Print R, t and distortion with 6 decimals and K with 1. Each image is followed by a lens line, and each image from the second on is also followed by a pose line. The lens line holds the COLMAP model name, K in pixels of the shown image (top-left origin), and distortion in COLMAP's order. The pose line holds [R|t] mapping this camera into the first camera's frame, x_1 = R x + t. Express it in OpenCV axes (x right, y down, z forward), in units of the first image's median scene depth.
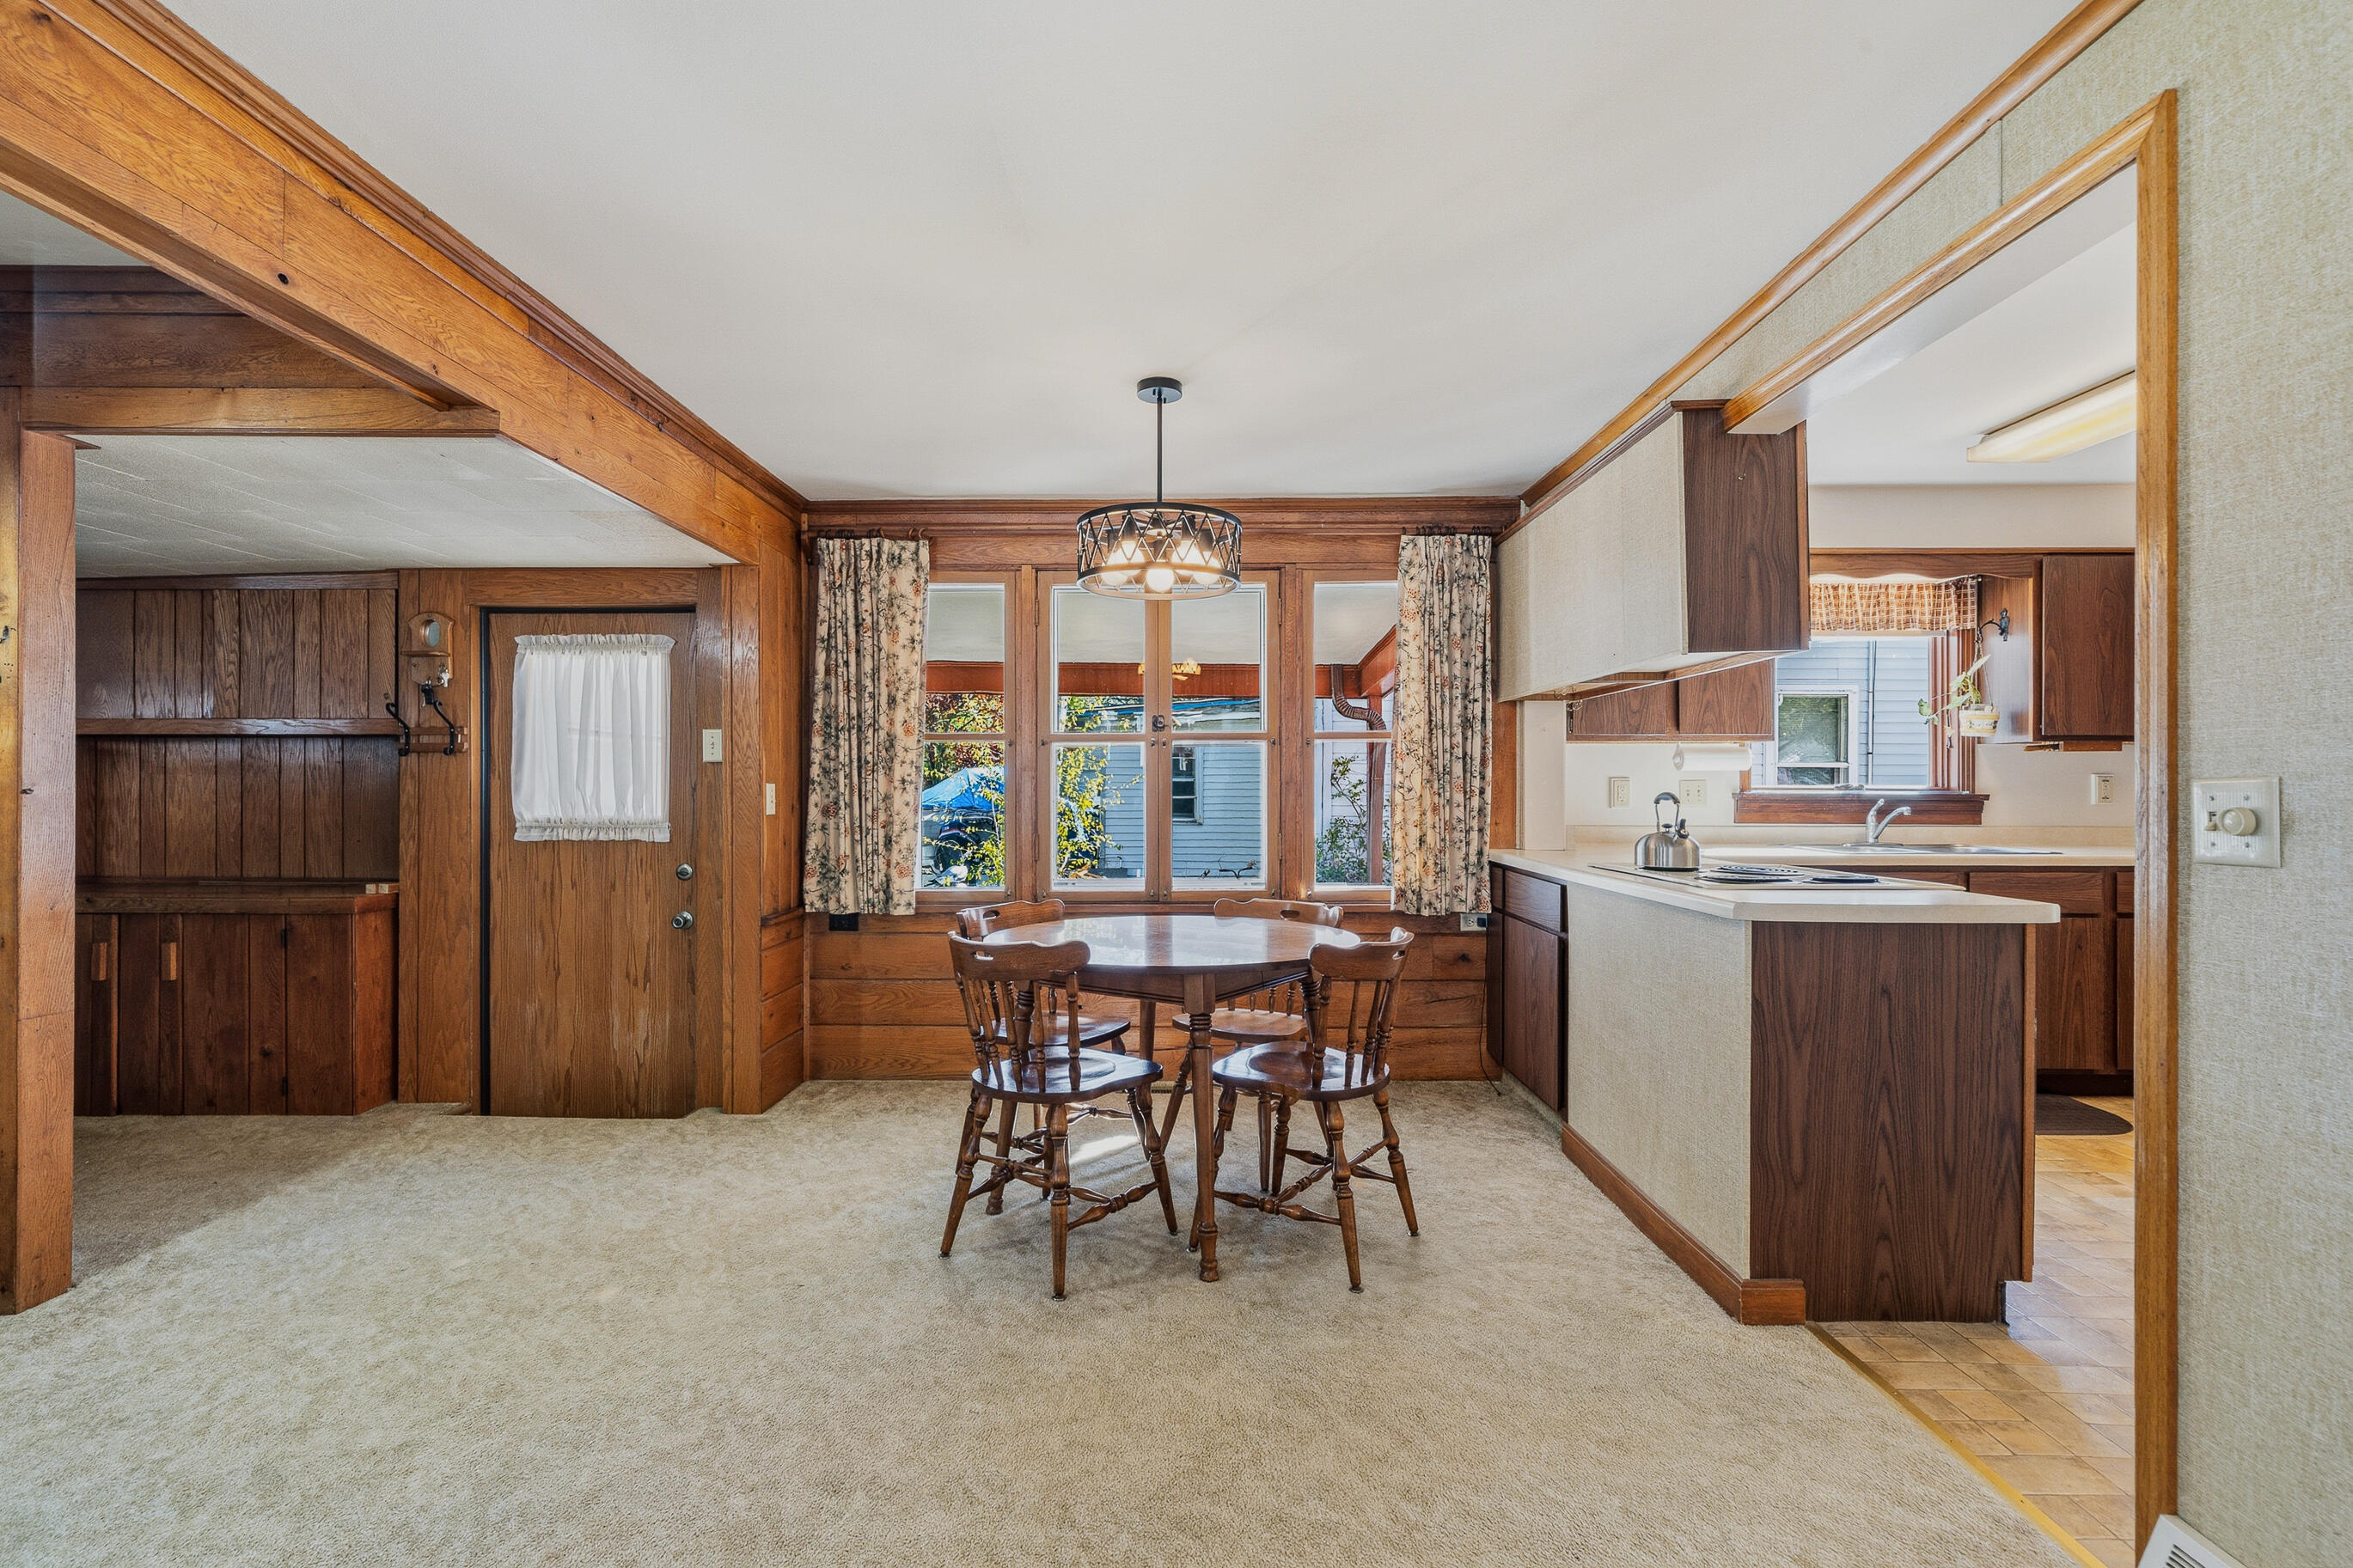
lens RADIAL K [[1065.4, 0, 1176.5], [0, 1065.4, 784.0], [0, 0, 1]] dist [0.004319, 0.000566]
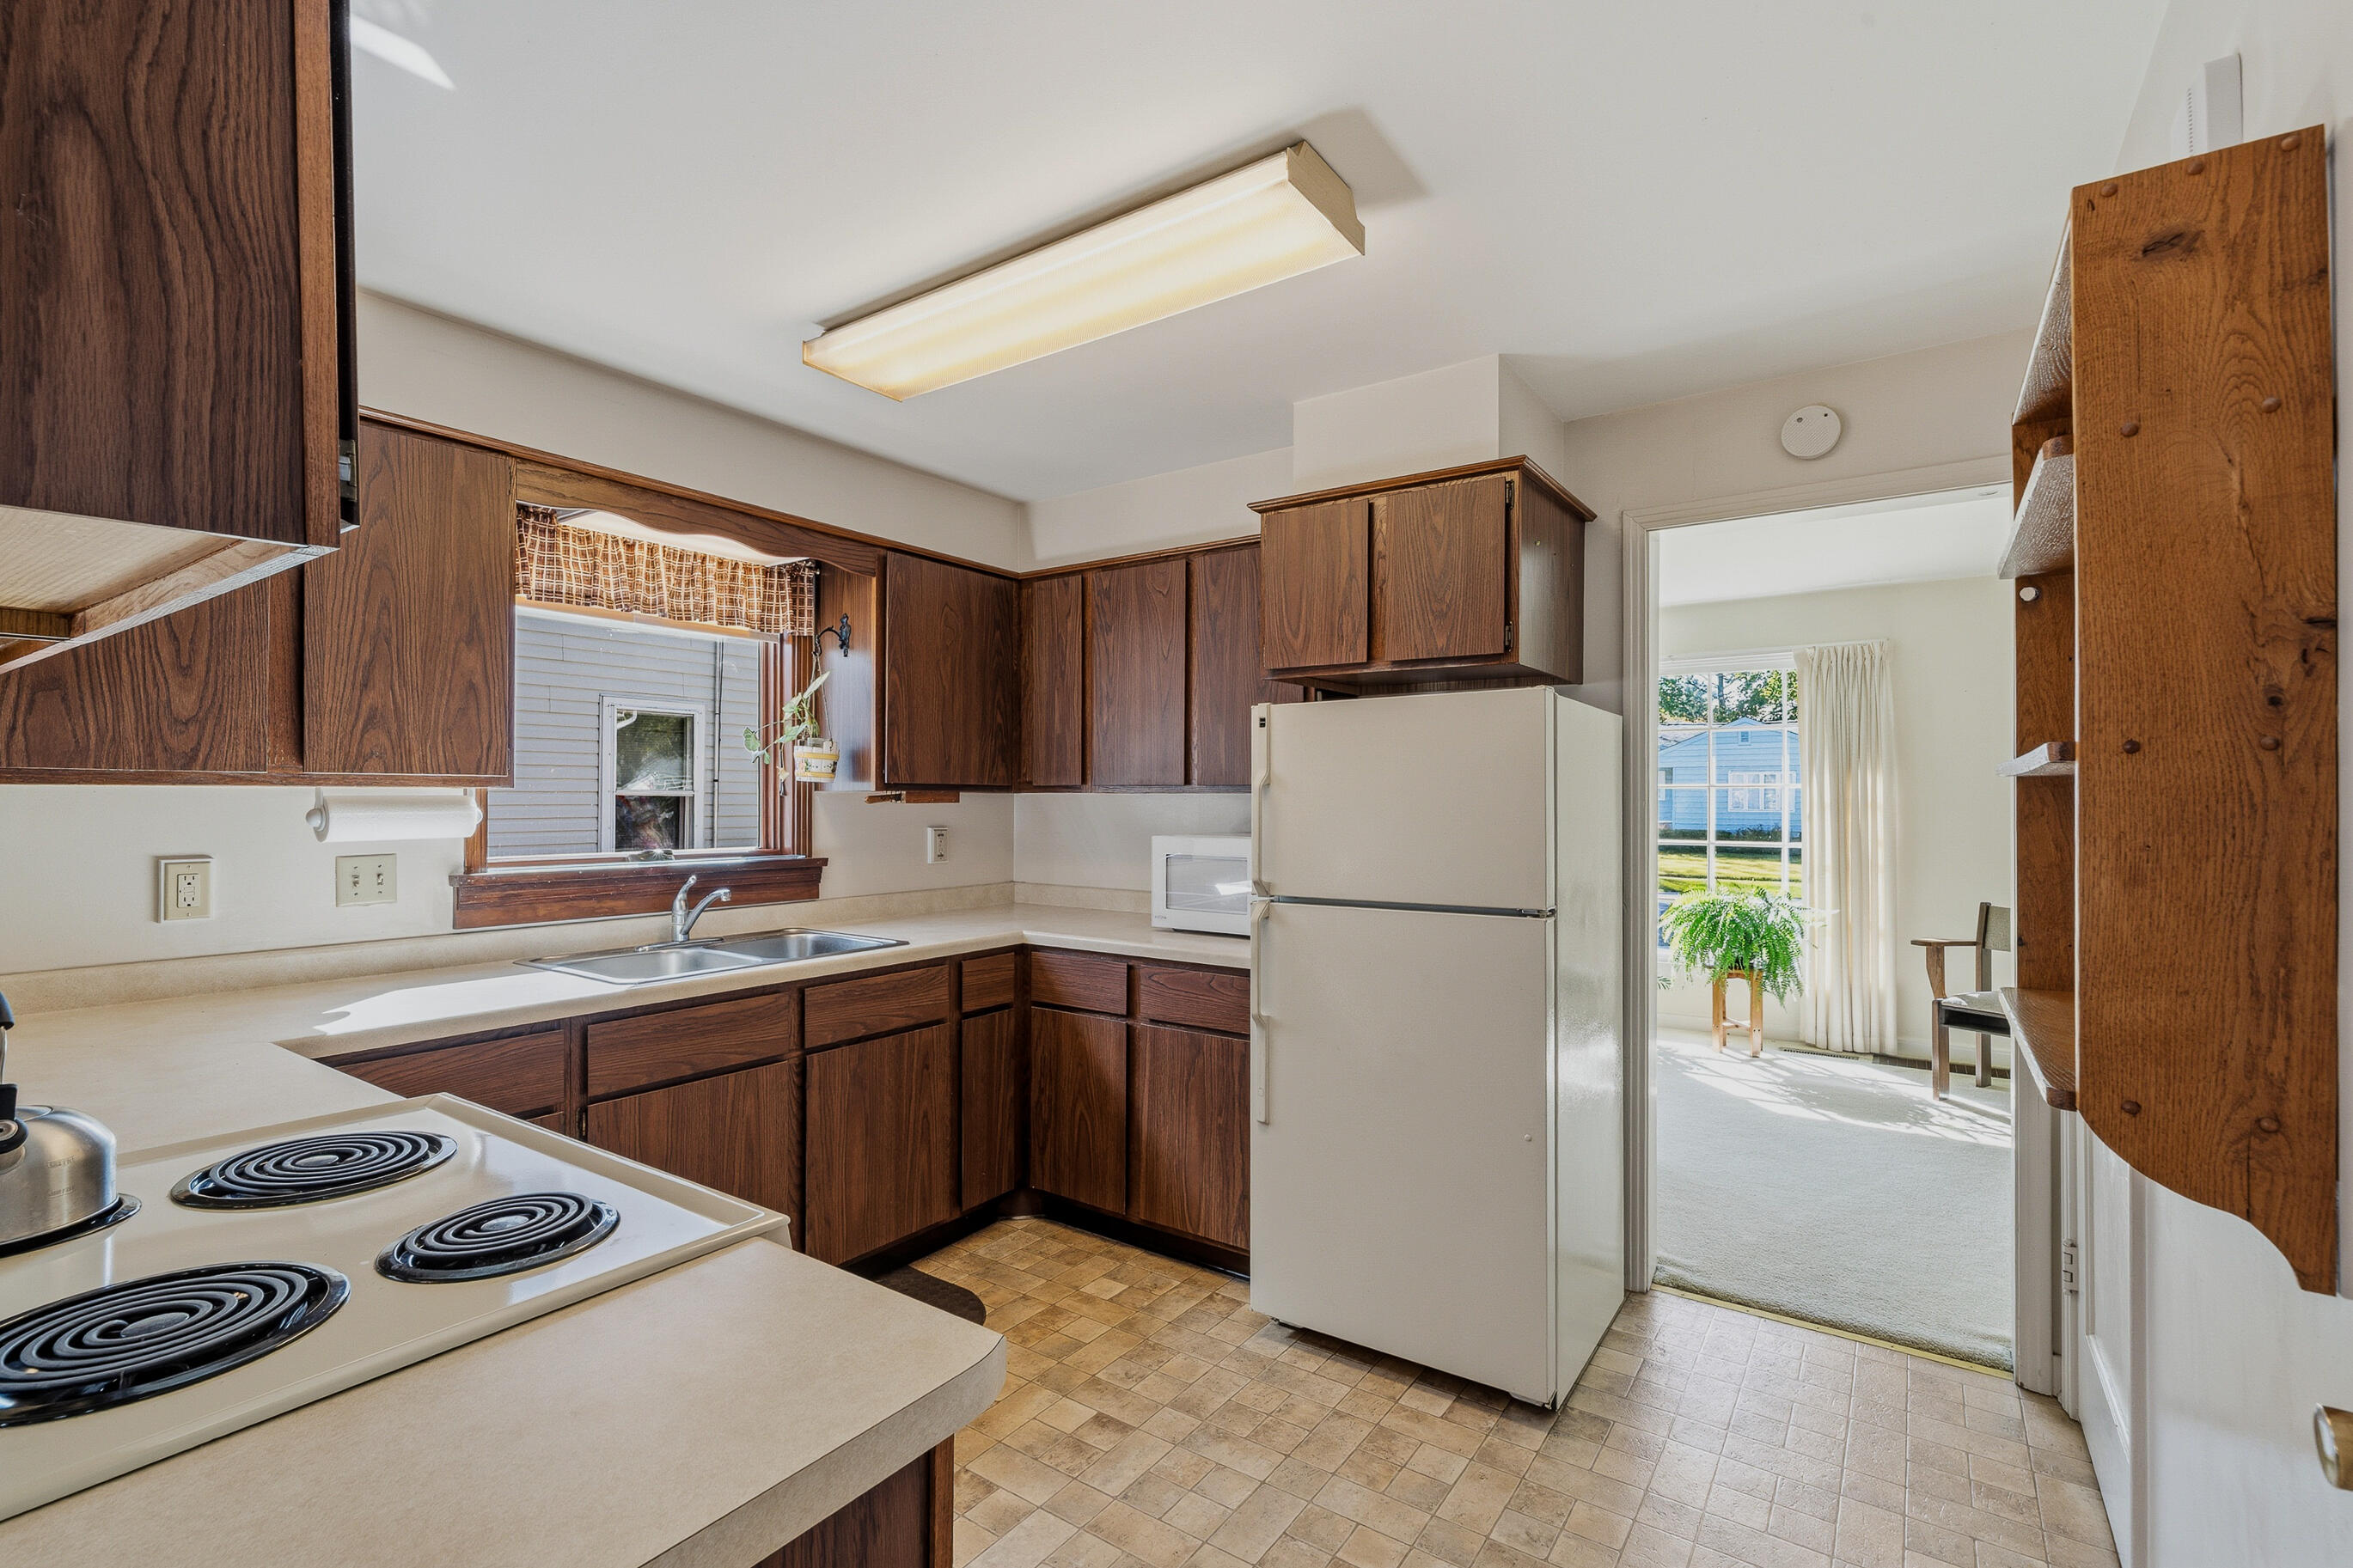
lens RADIAL K [[1052.8, 0, 1161.1], [0, 1052.8, 796.7], [0, 0, 1]] dist [-0.002070, -0.000252]
pose [[0.572577, 0.001970, 0.819848, 0.306002], [-0.003014, 0.999995, -0.000298, -0.036787], [-0.819845, -0.002300, 0.572581, 0.408193]]
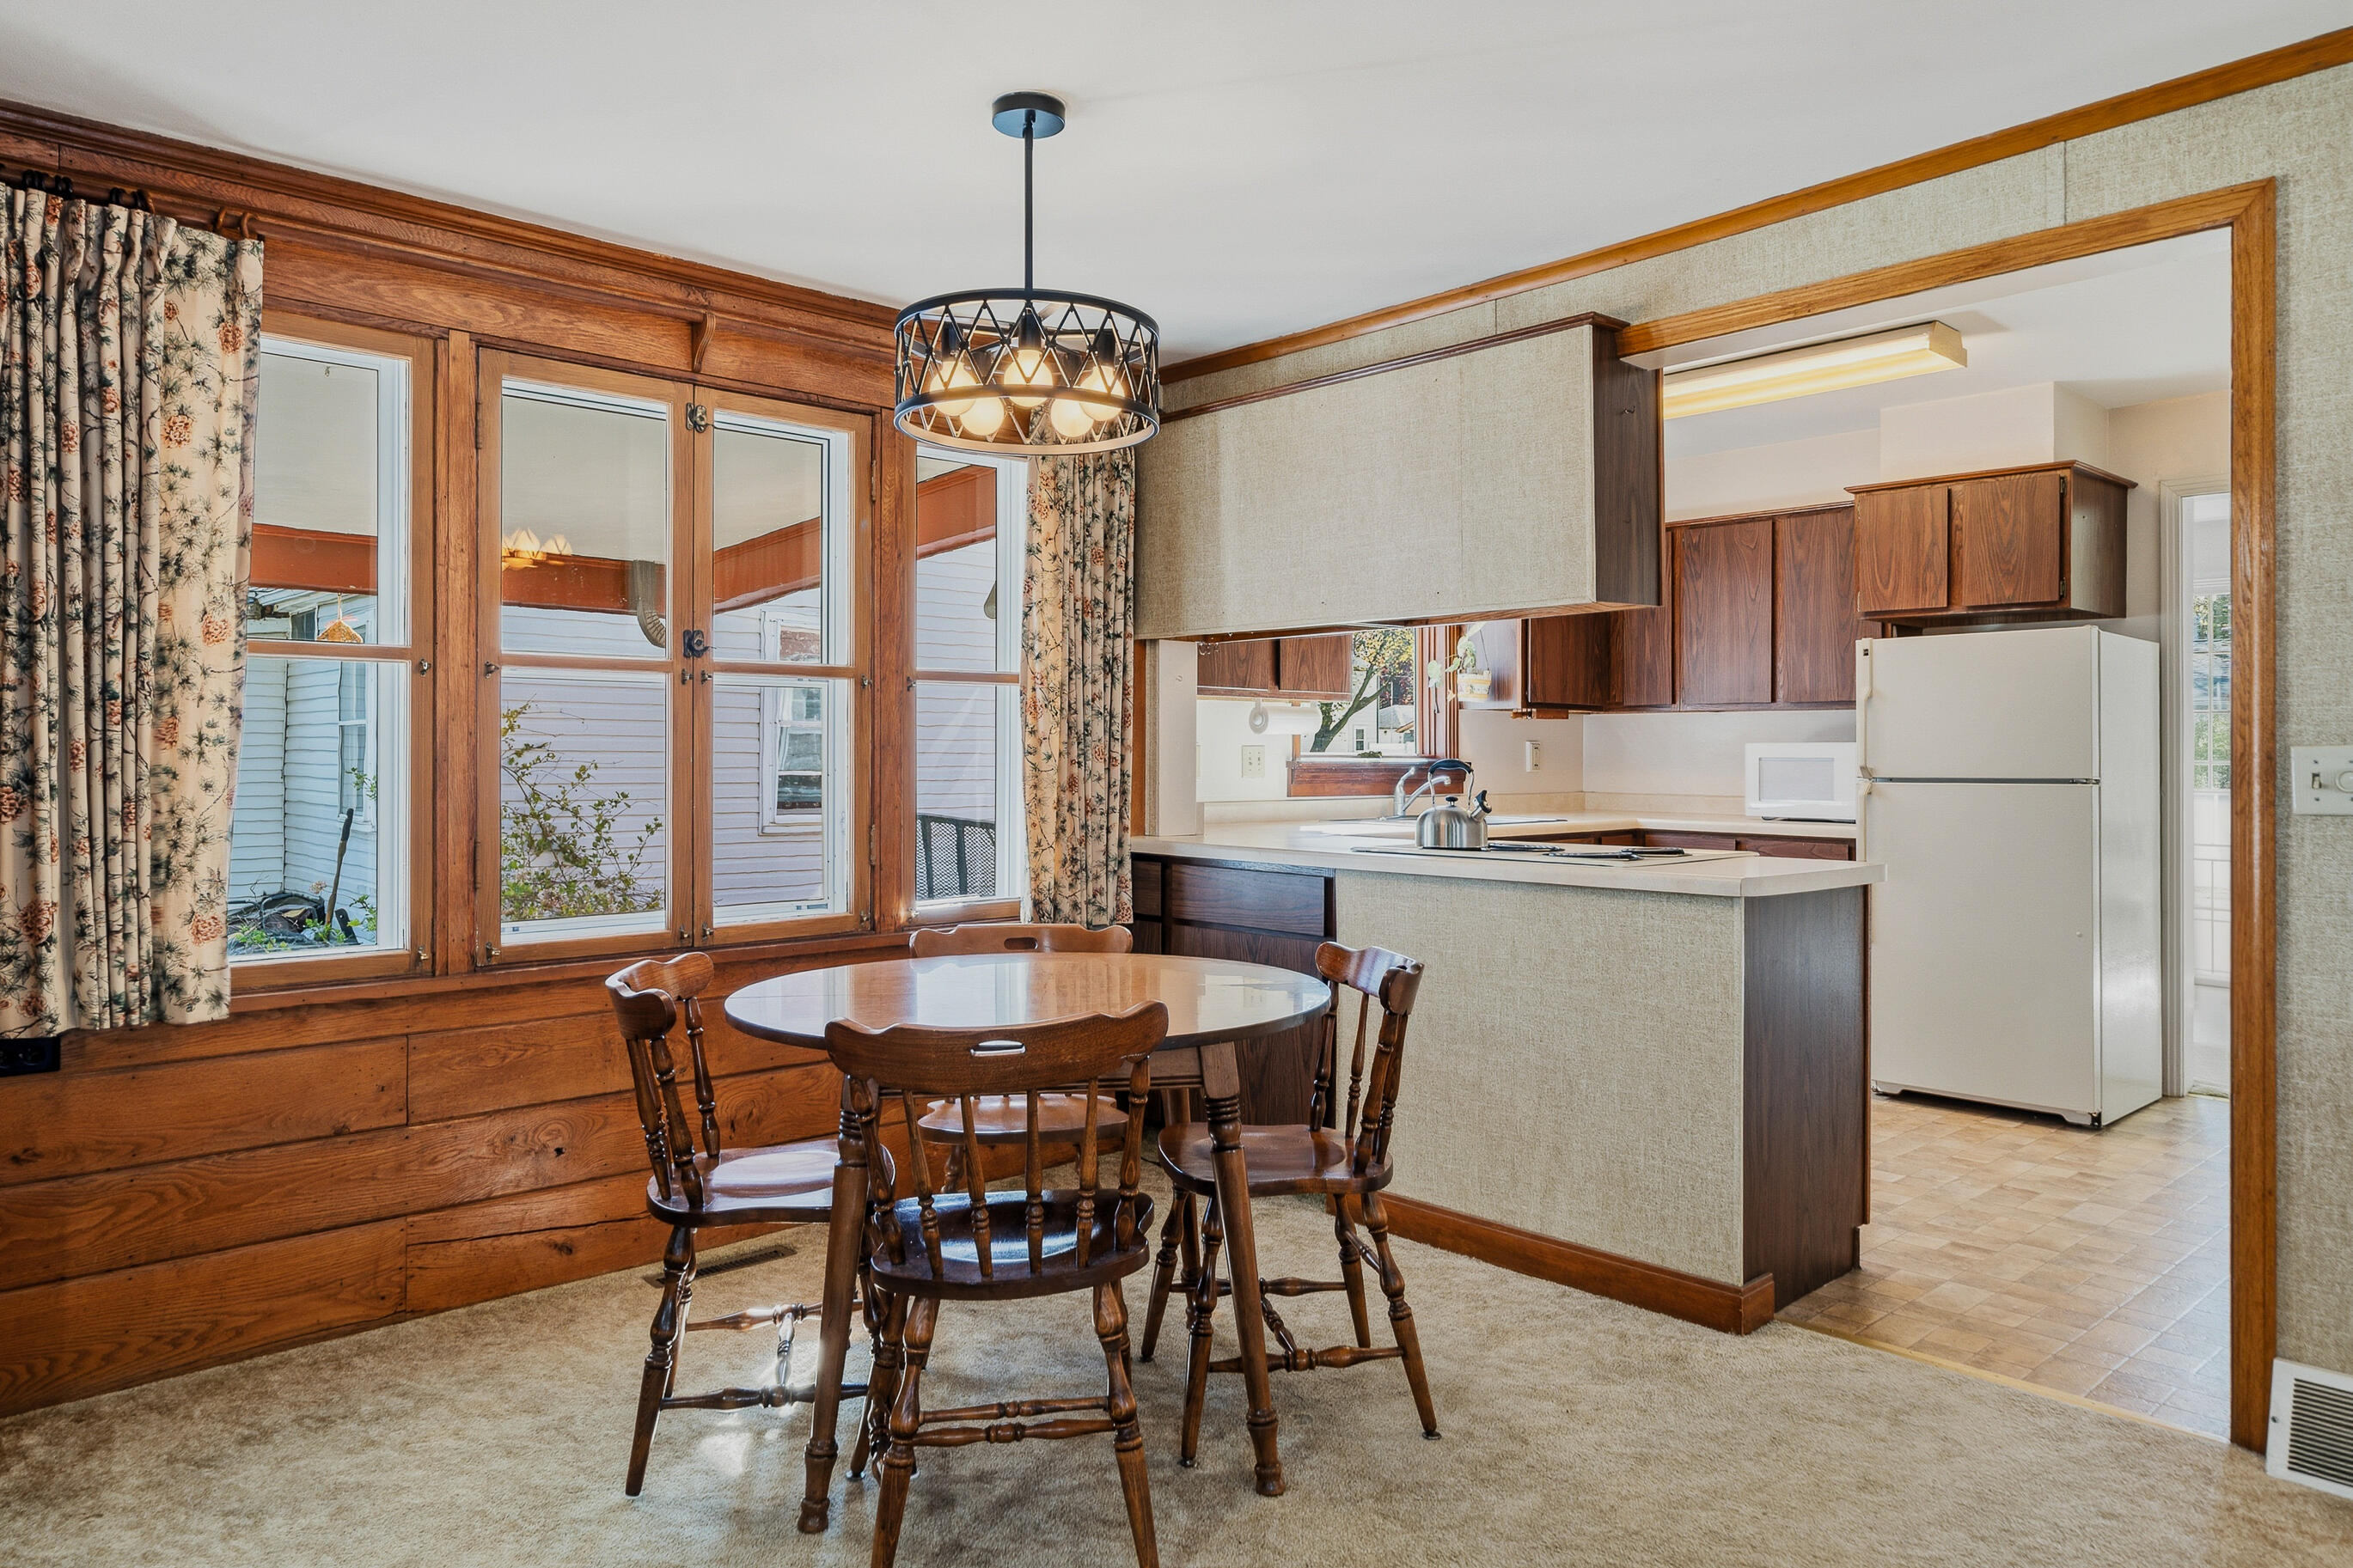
lens RADIAL K [[1505.7, 0, 1175.7], [0, 1505.7, 742.6], [0, 0, 1]] dist [0.003168, 0.002147]
pose [[0.725767, 0.007198, 0.687903, -0.394594], [-0.003314, 0.999970, -0.006966, 0.002407], [-0.687933, 0.002776, 0.725769, 0.213118]]
